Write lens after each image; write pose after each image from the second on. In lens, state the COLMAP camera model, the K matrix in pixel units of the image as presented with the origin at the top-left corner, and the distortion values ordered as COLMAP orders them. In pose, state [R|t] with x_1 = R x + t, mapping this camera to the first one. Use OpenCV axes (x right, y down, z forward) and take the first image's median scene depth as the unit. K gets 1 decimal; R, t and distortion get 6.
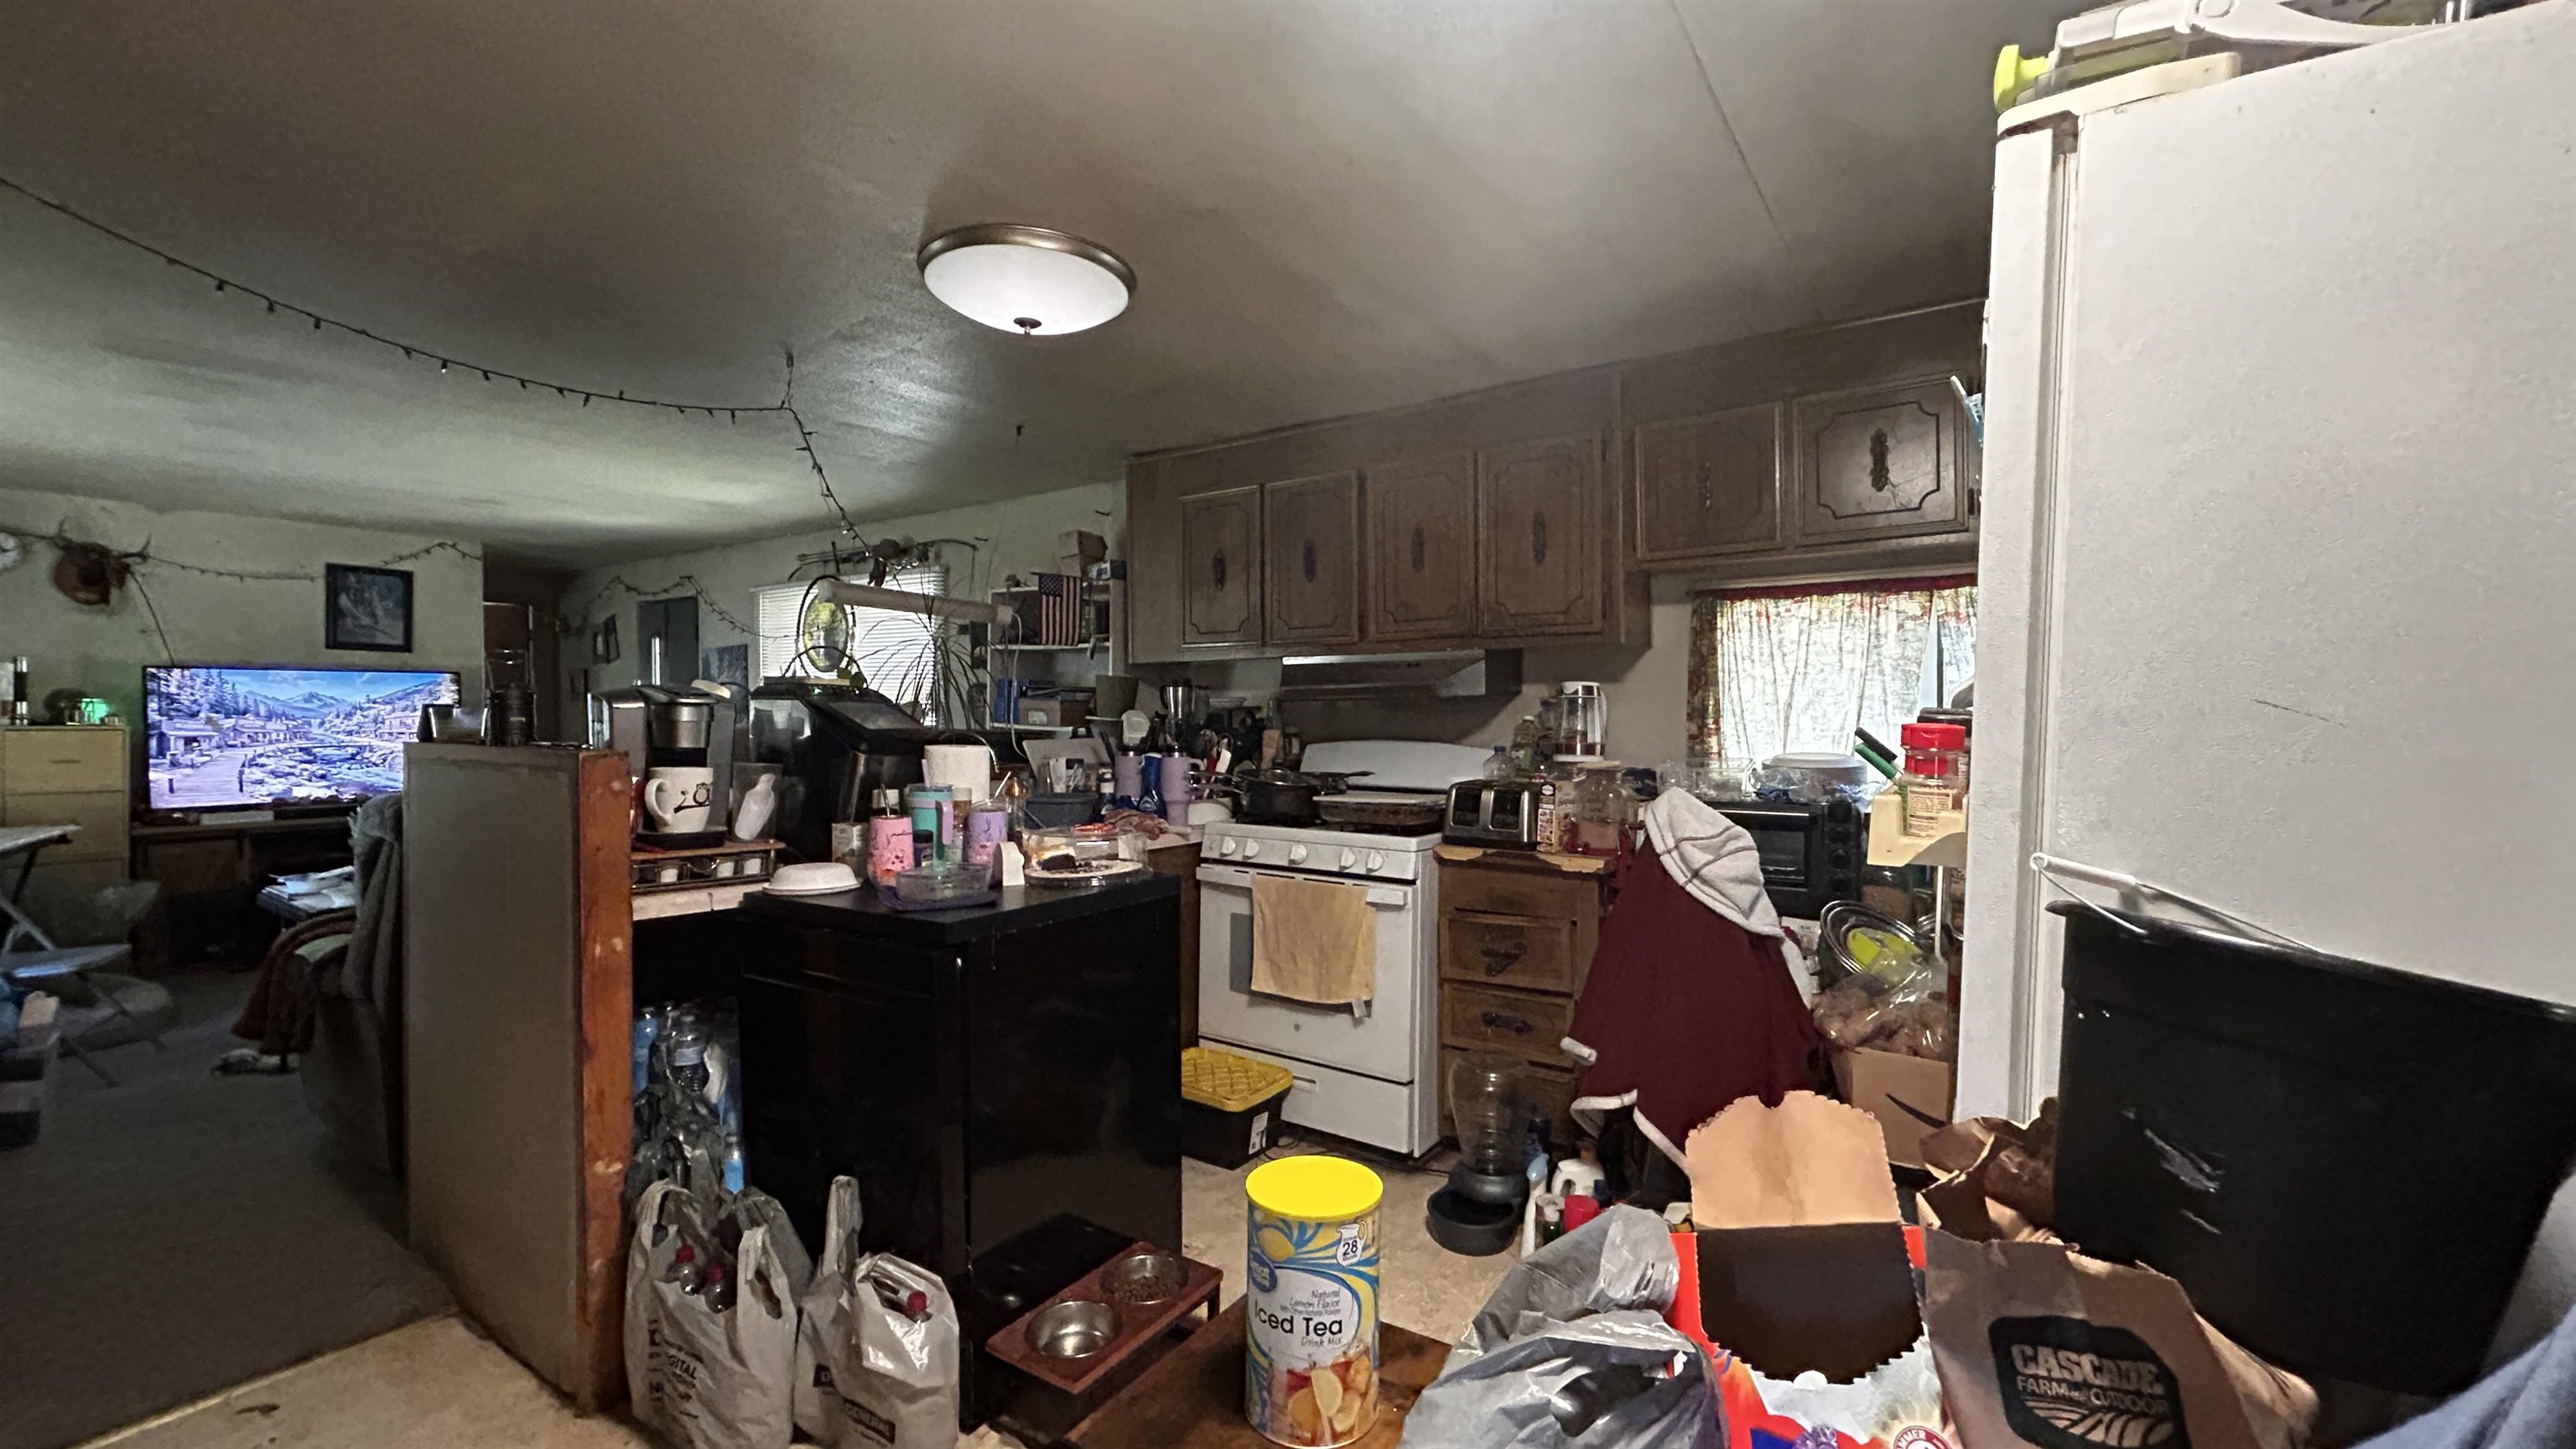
lens RADIAL K [[1020.1, 0, 1272.6], [0, 1020.1, 726.4], [0, 0, 1]] dist [-0.002596, 0.000073]
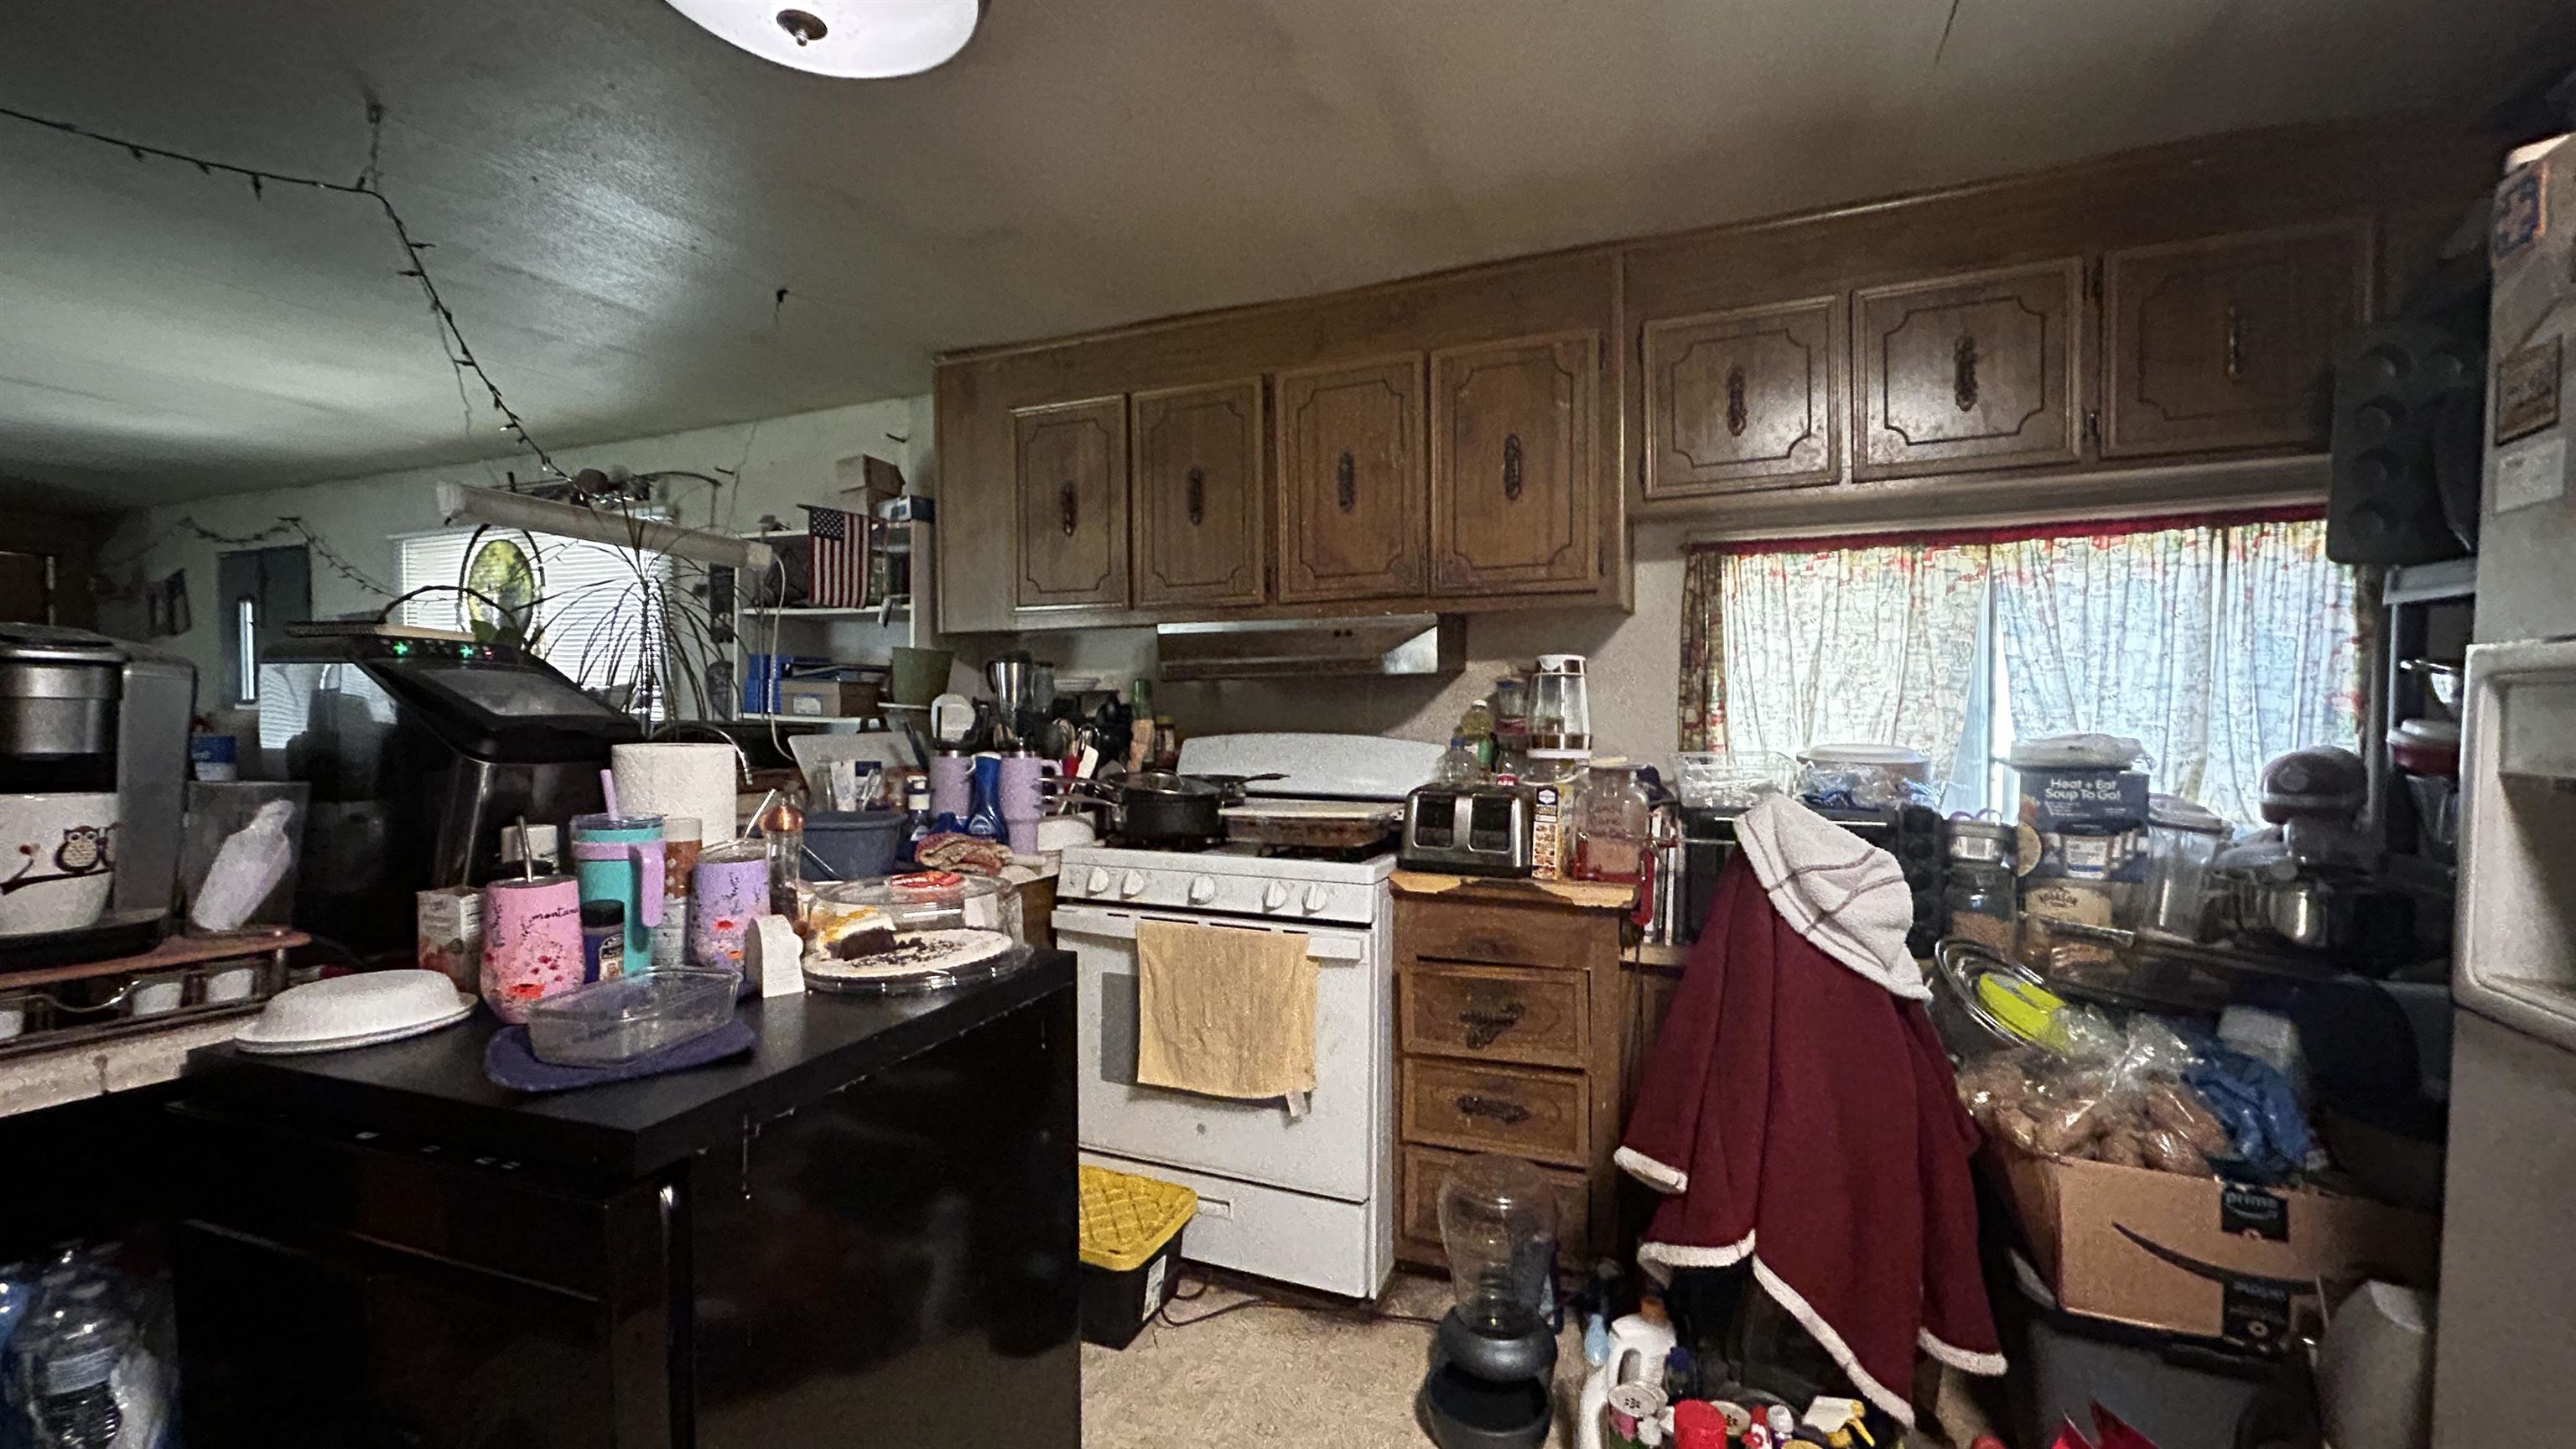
lens RADIAL K [[1020.1, 0, 1275.6], [0, 1020.1, 725.8], [0, 0, 1]] dist [-0.002596, 0.000073]
pose [[0.977377, -0.004792, 0.211451, -0.064519], [0.003741, 0.999979, 0.005374, 0.004157], [-0.211472, -0.004461, 0.977374, 0.238108]]
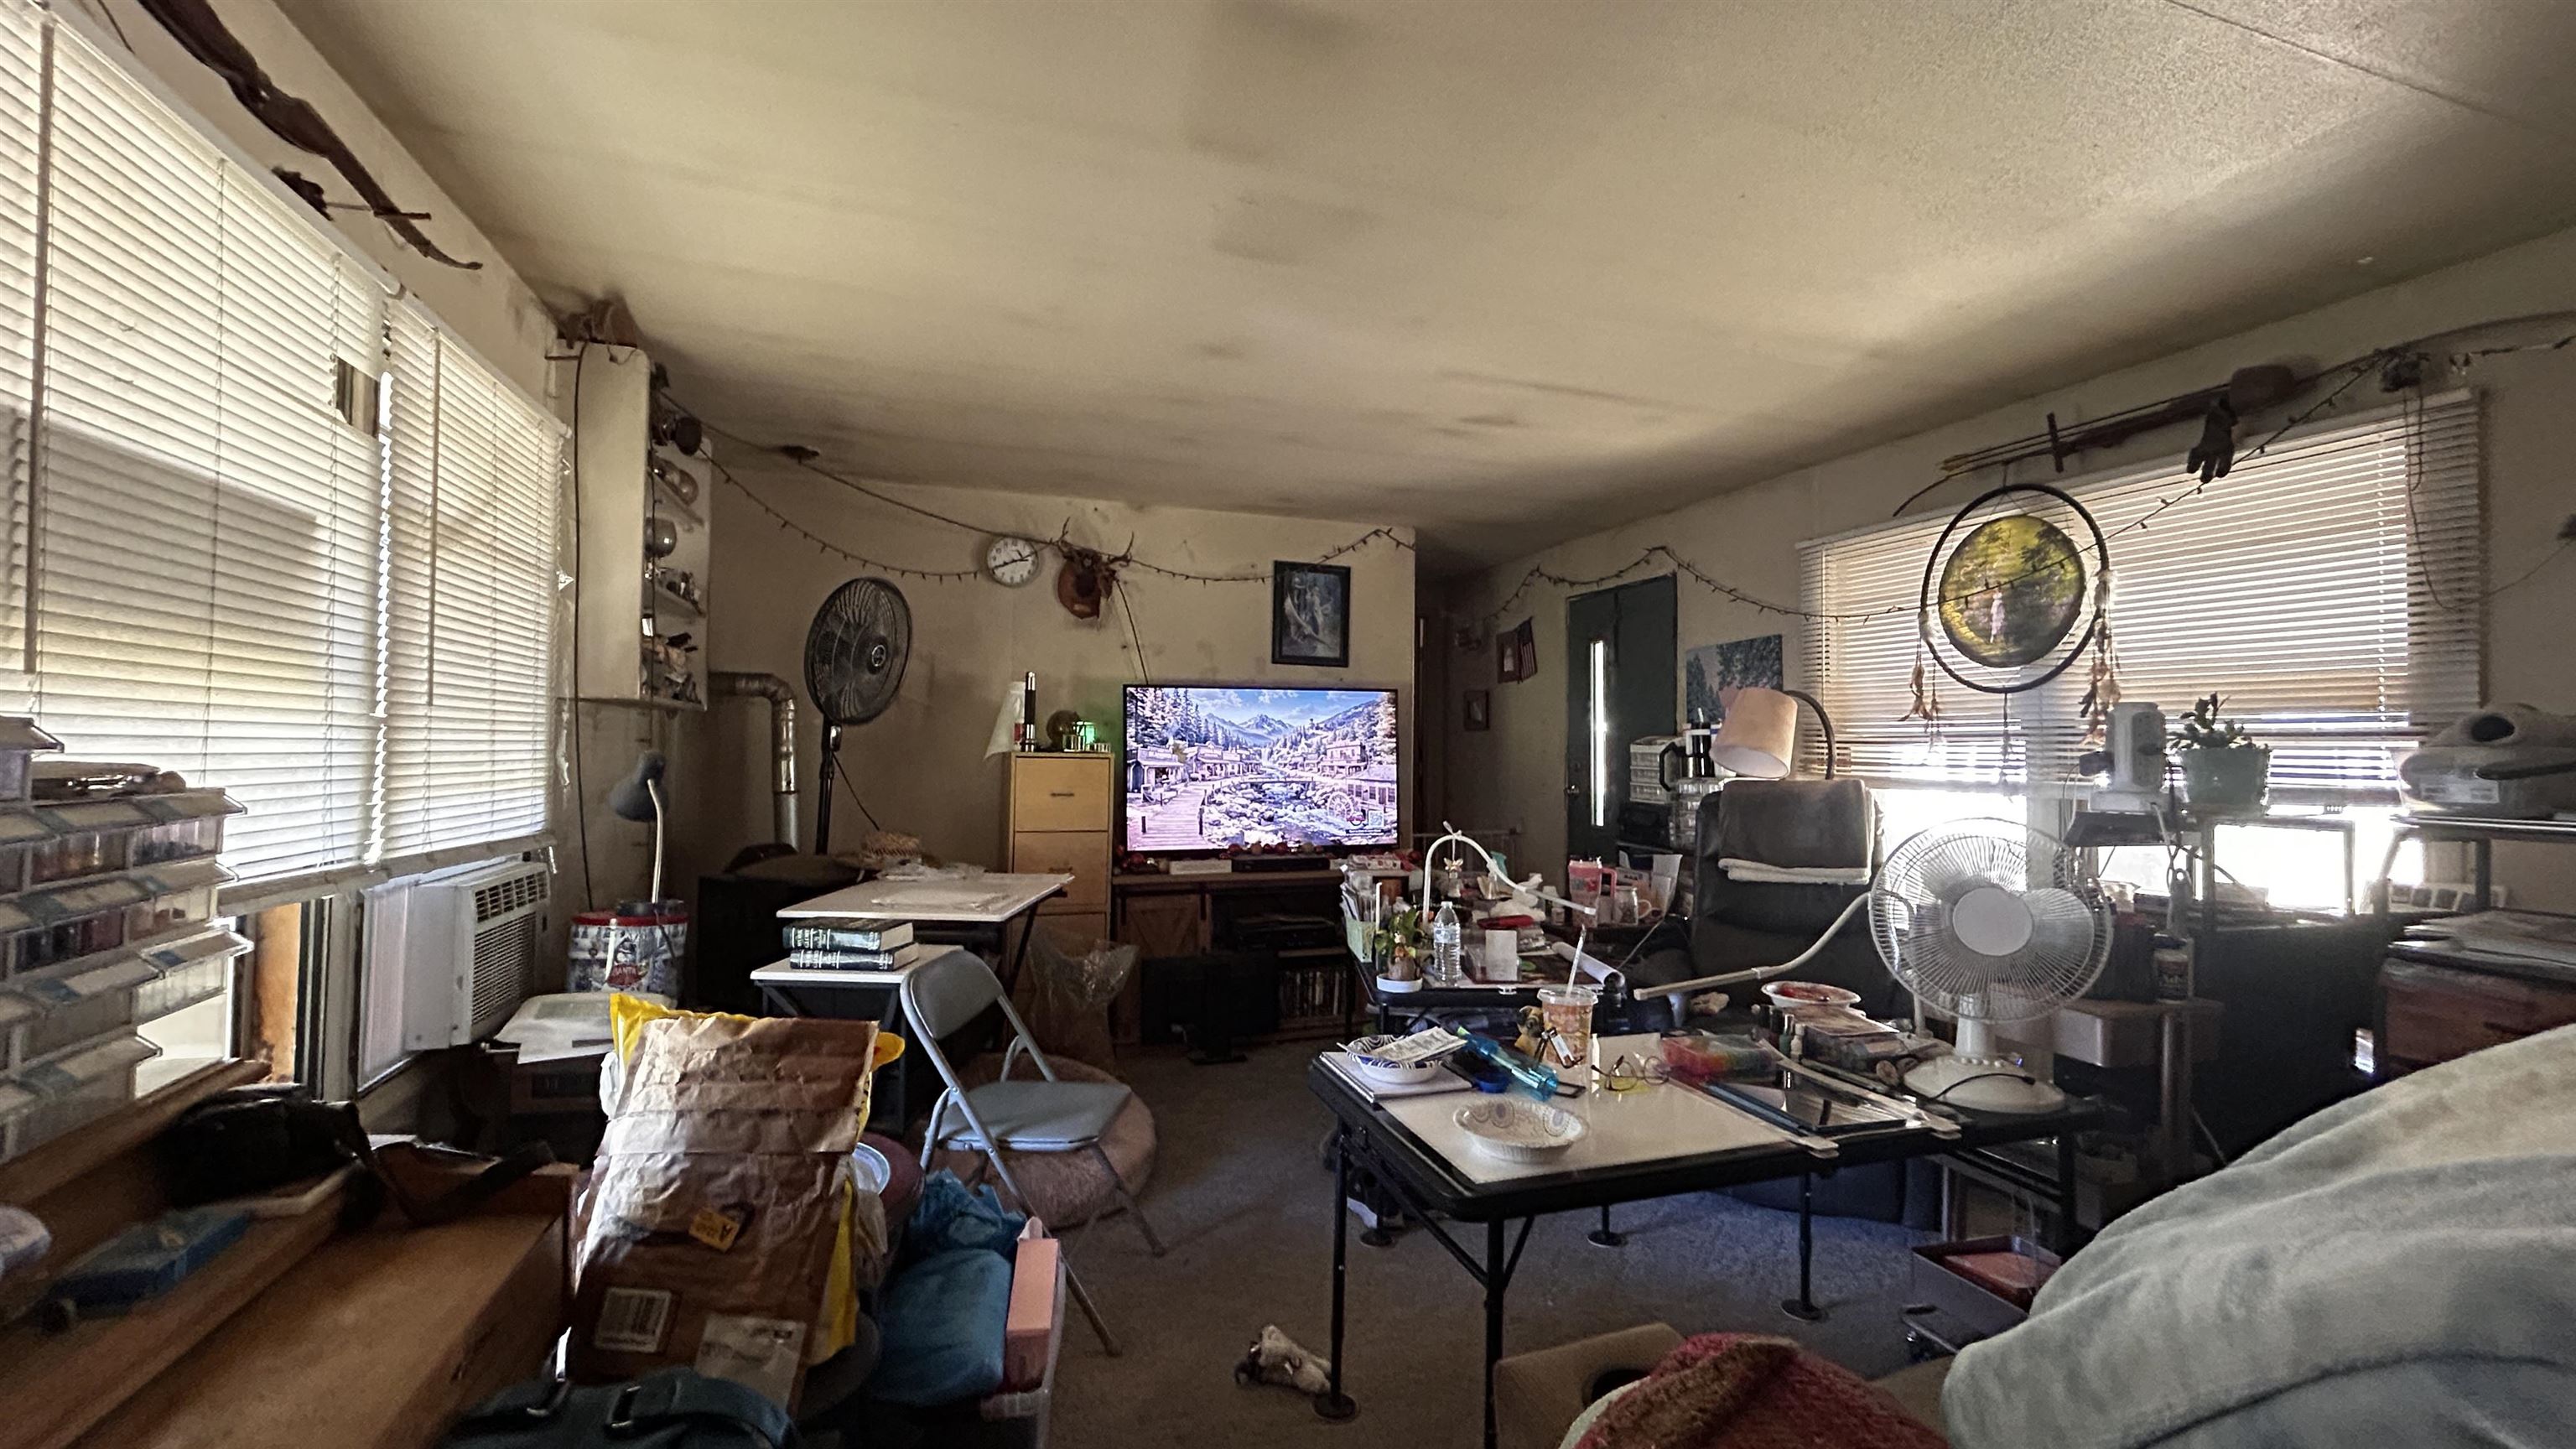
lens RADIAL K [[1020.1, 0, 1280.2], [0, 1020.1, 734.9], [0, 0, 1]] dist [-0.002596, 0.000073]
pose [[0.794279, -0.002052, -0.607550, -0.668347], [-0.015838, 0.999585, -0.024082, 0.002765], [0.607347, 0.028750, 0.793916, 0.549827]]
